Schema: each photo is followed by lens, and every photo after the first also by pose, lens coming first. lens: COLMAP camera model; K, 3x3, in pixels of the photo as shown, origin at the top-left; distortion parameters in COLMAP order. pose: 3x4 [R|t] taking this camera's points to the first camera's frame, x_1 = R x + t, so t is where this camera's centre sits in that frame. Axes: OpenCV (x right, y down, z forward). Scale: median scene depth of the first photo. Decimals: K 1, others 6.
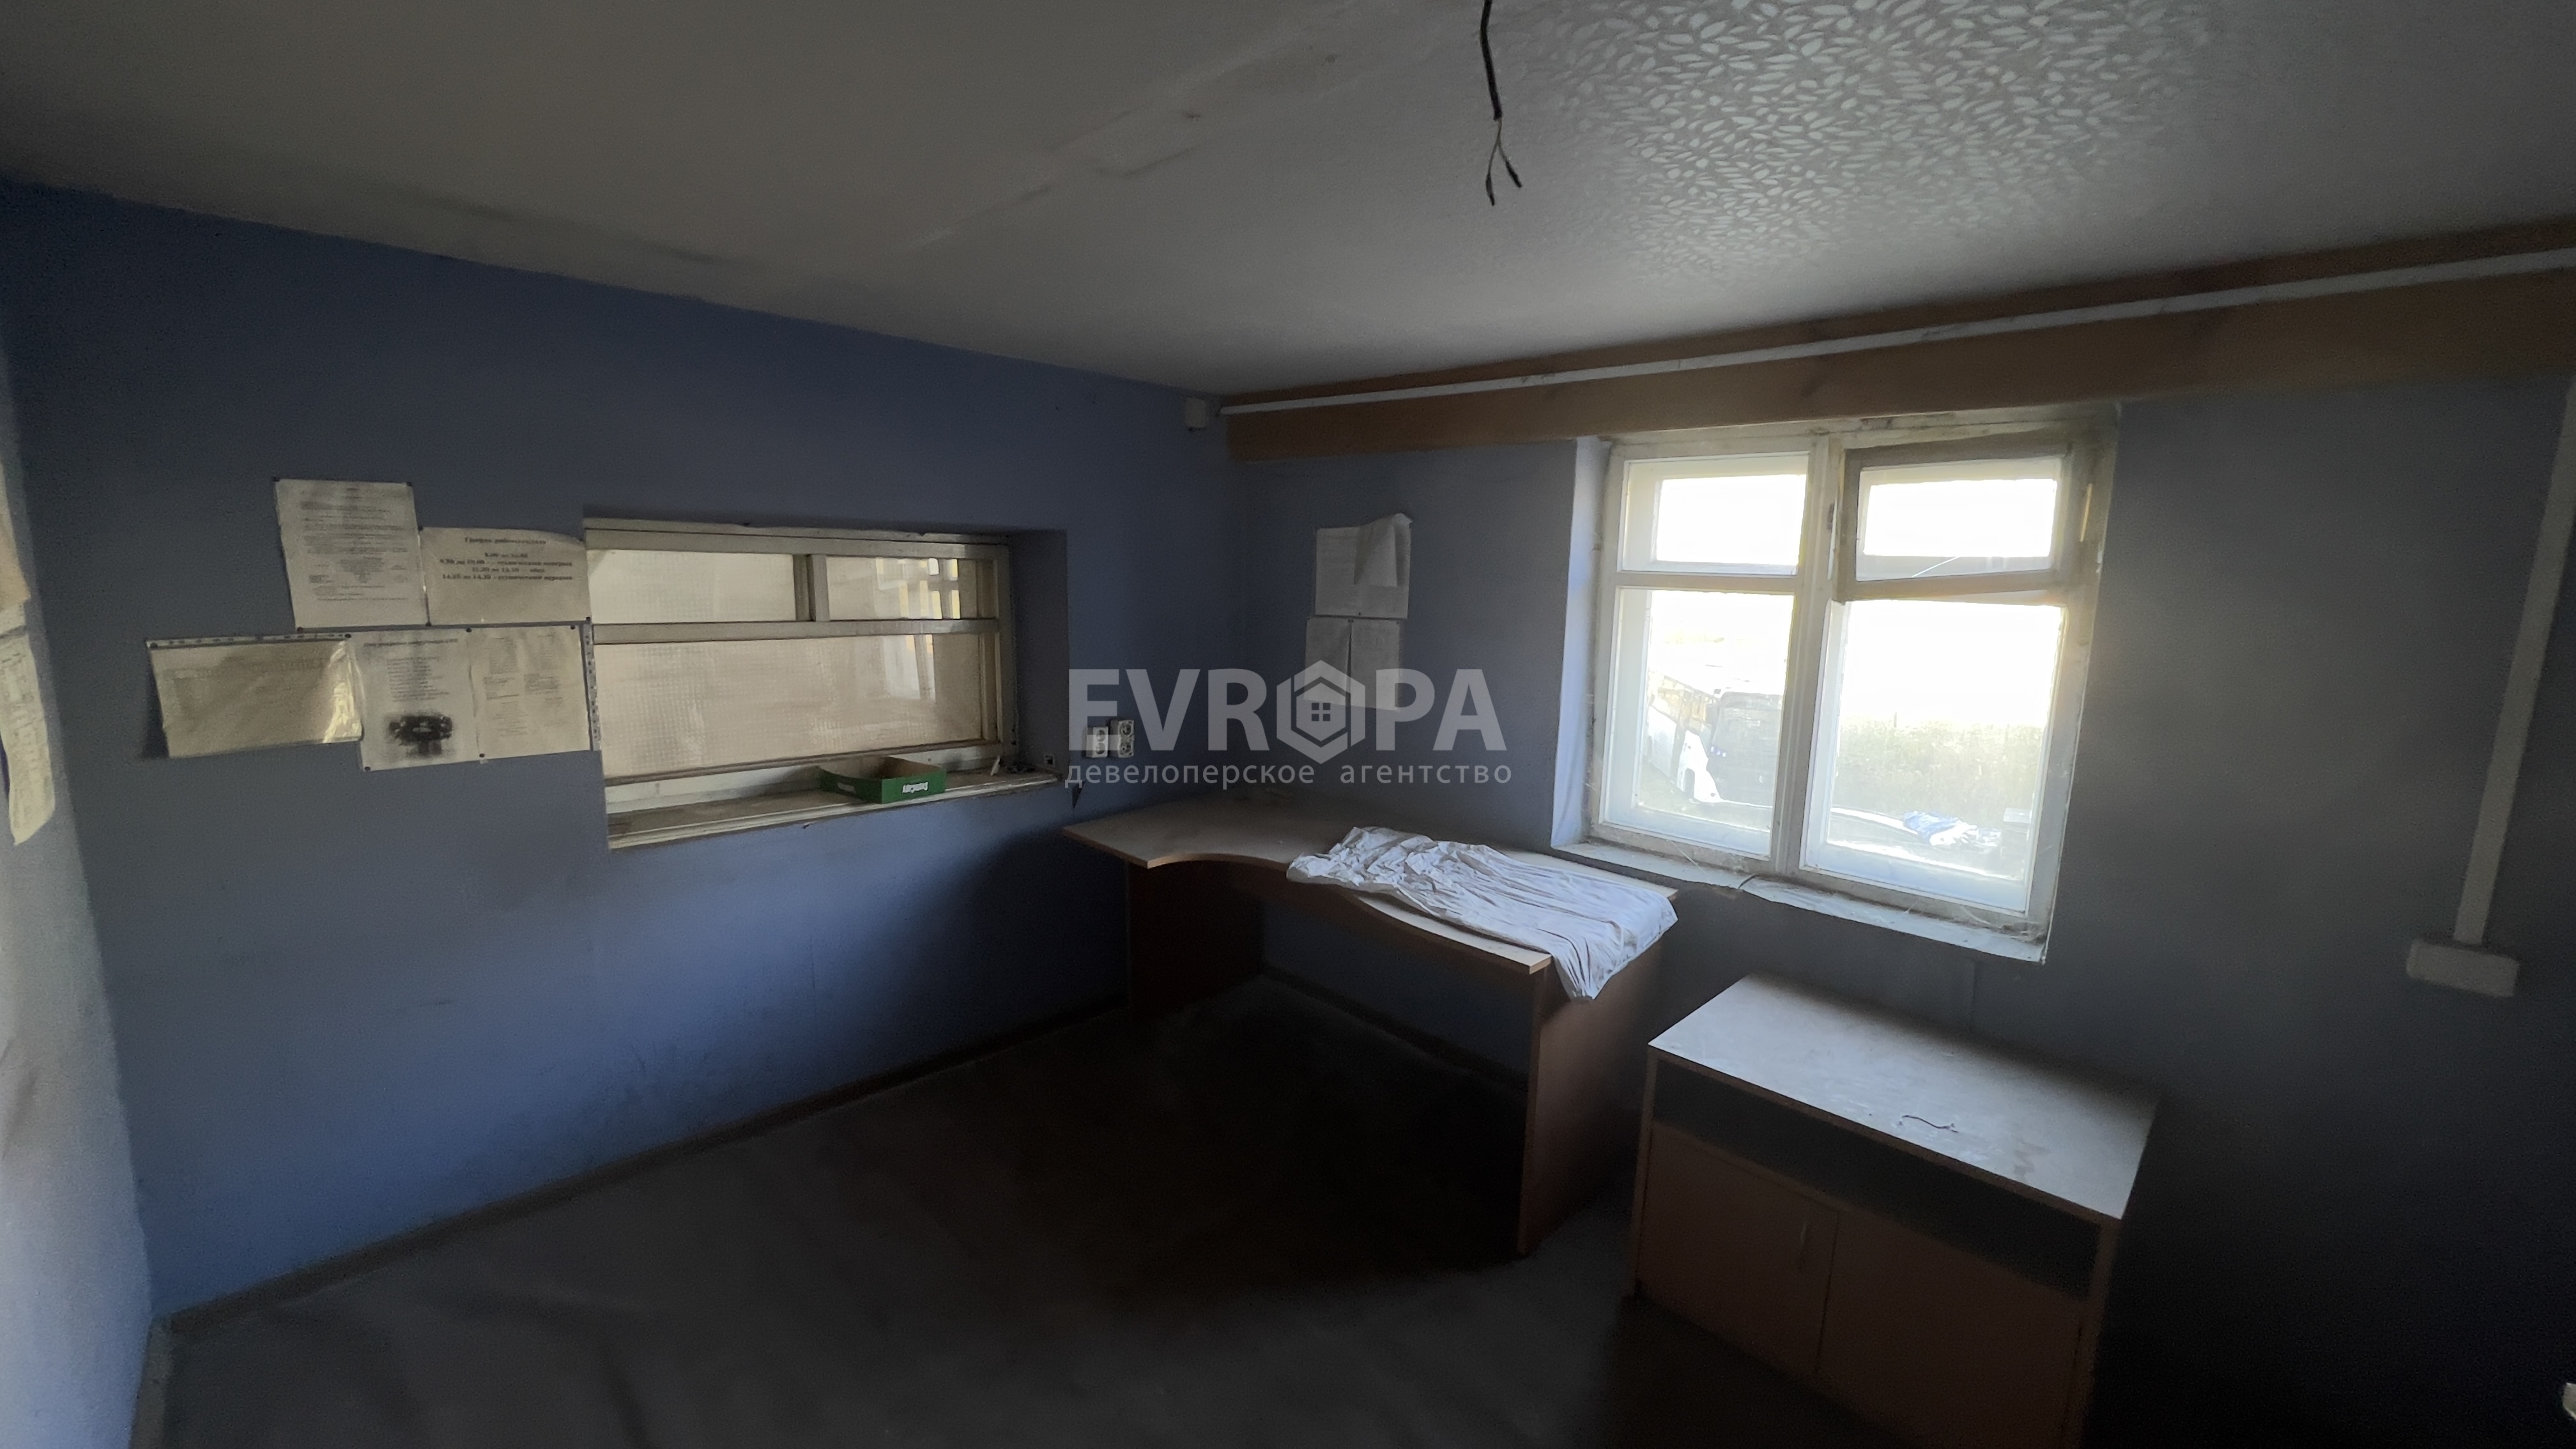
lens RADIAL K [[1027.2, 0, 1283.9], [0, 1027.2, 727.8], [0, 0, 1]] dist [0.000936, 0.000107]
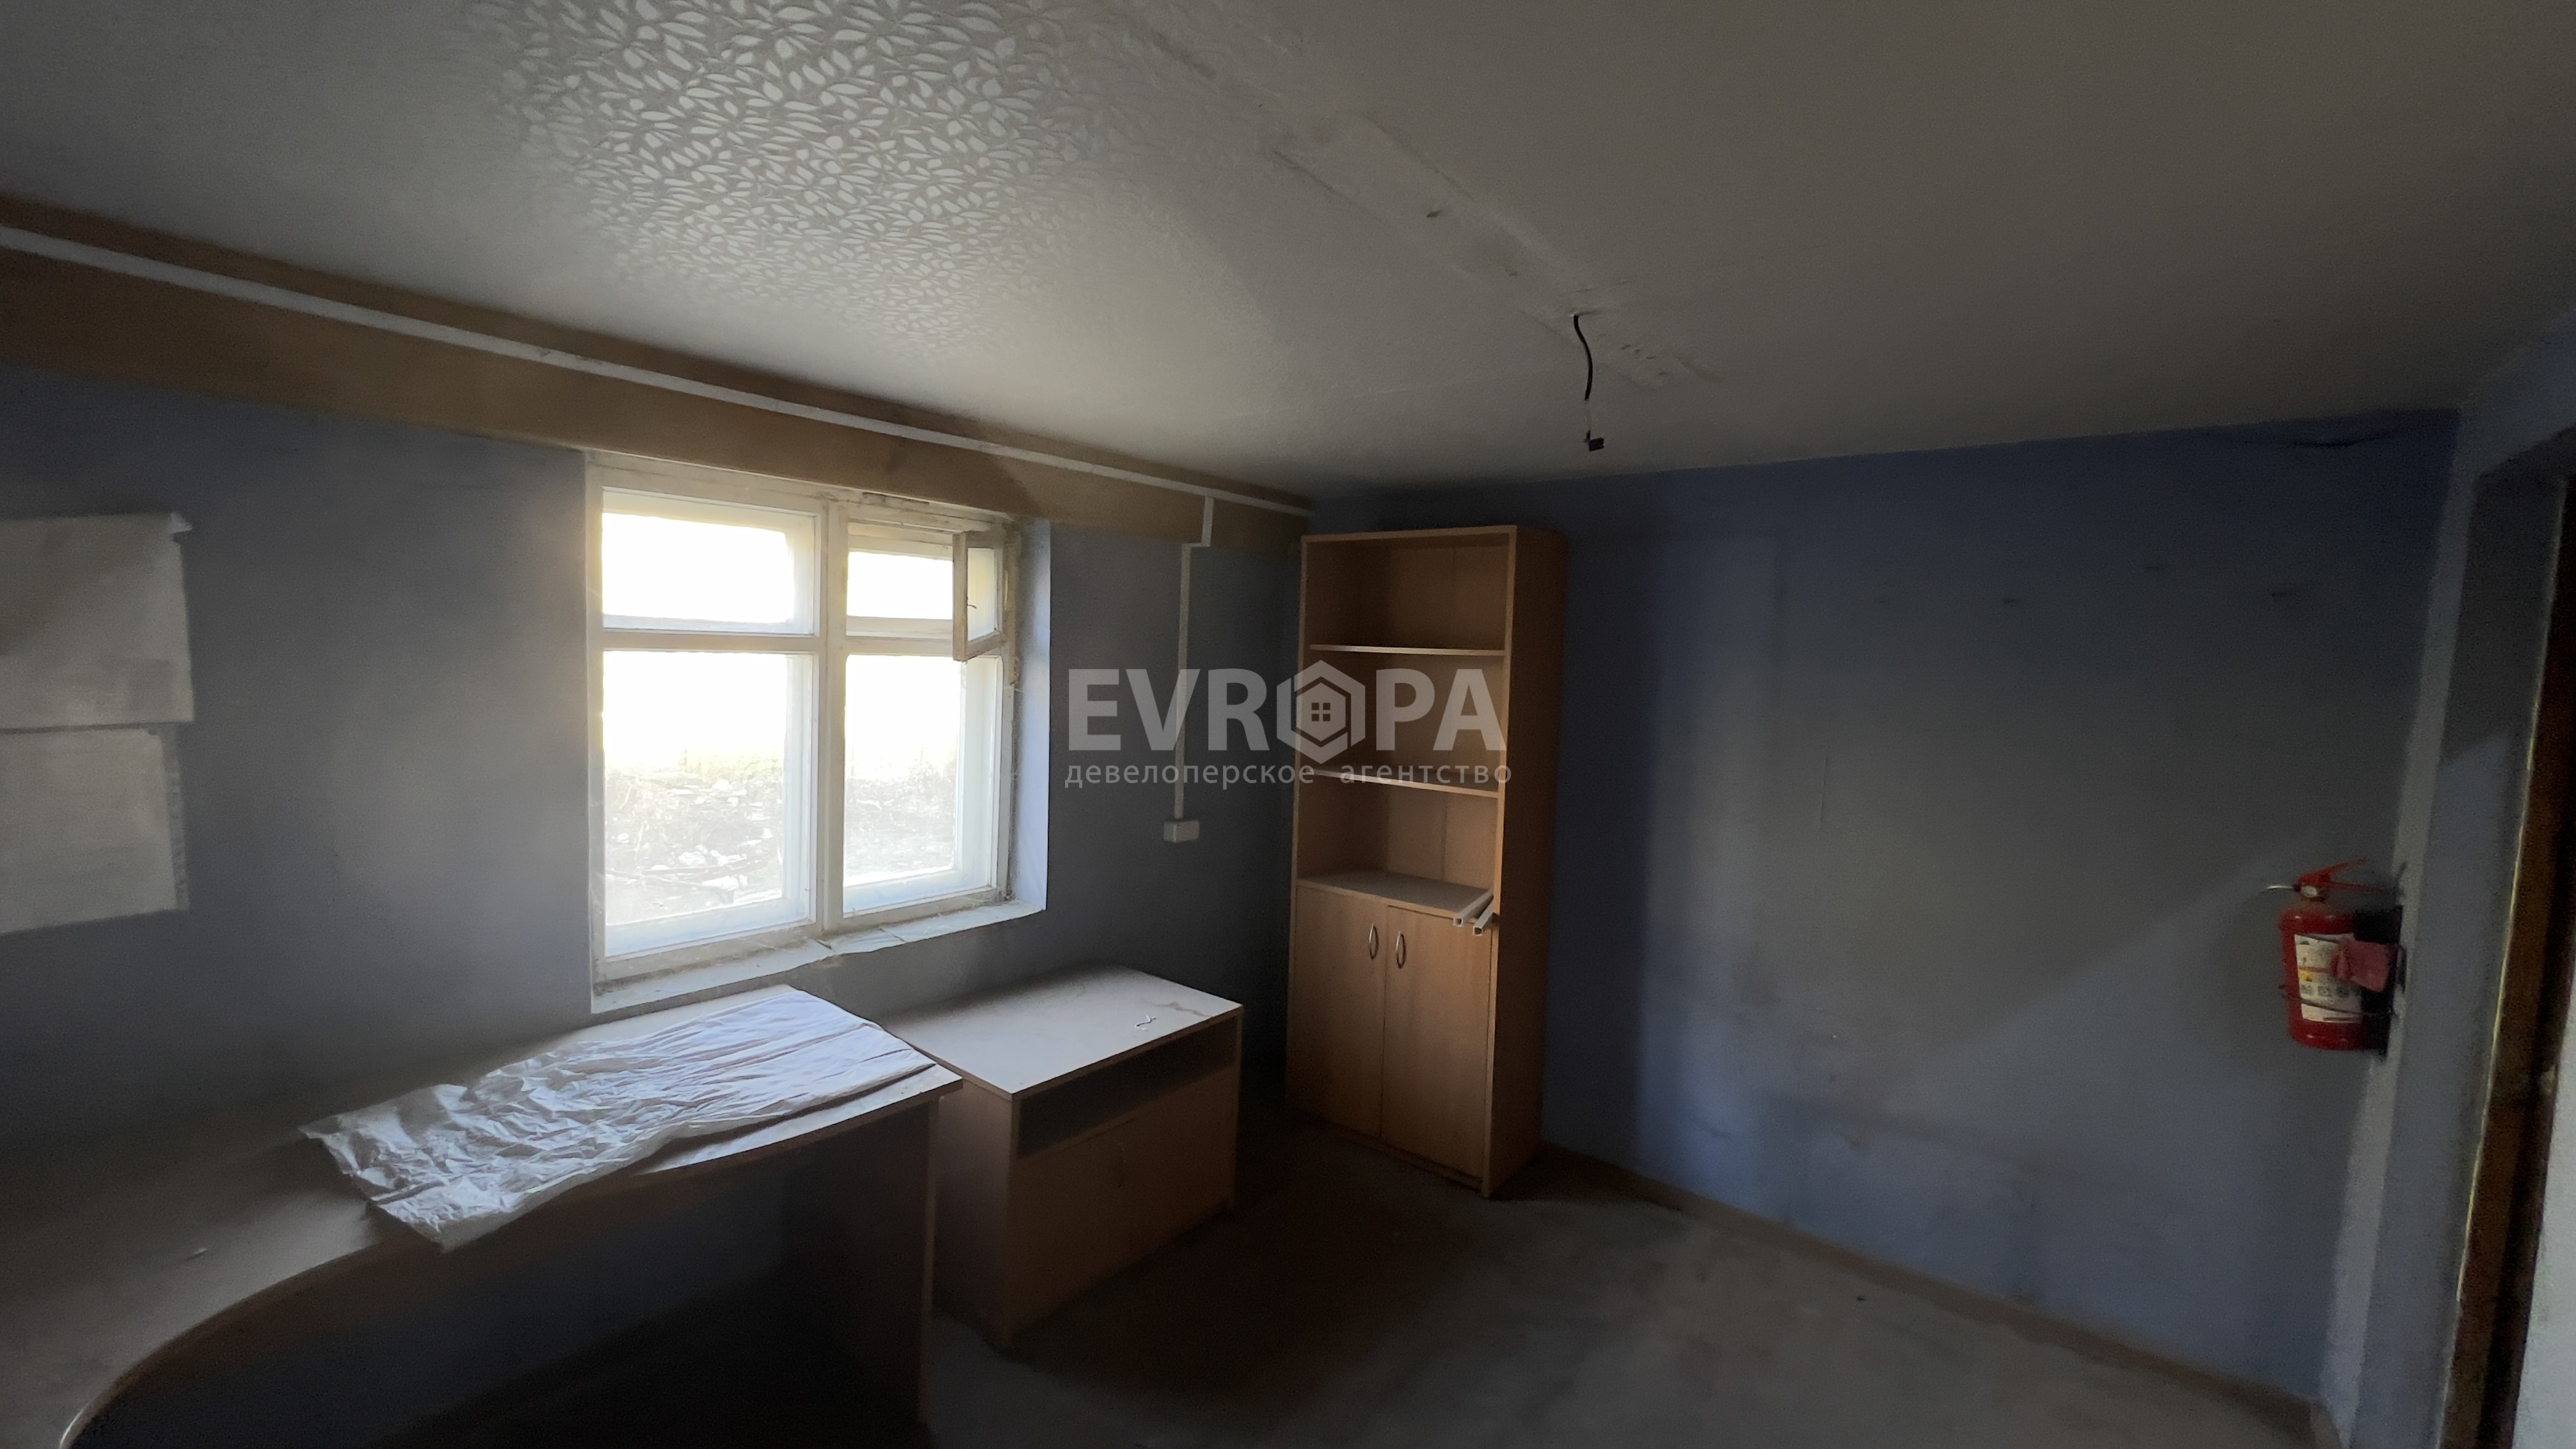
lens RADIAL K [[1027.2, 0, 1281.3], [0, 1027.2, 719.2], [0, 0, 1]] dist [0.000936, 0.000107]
pose [[-0.116495, -0.100181, 0.988126, -0.534403], [0.124745, 0.985545, 0.114626, -0.119709], [-0.985326, 0.136617, -0.102314, 0.637297]]
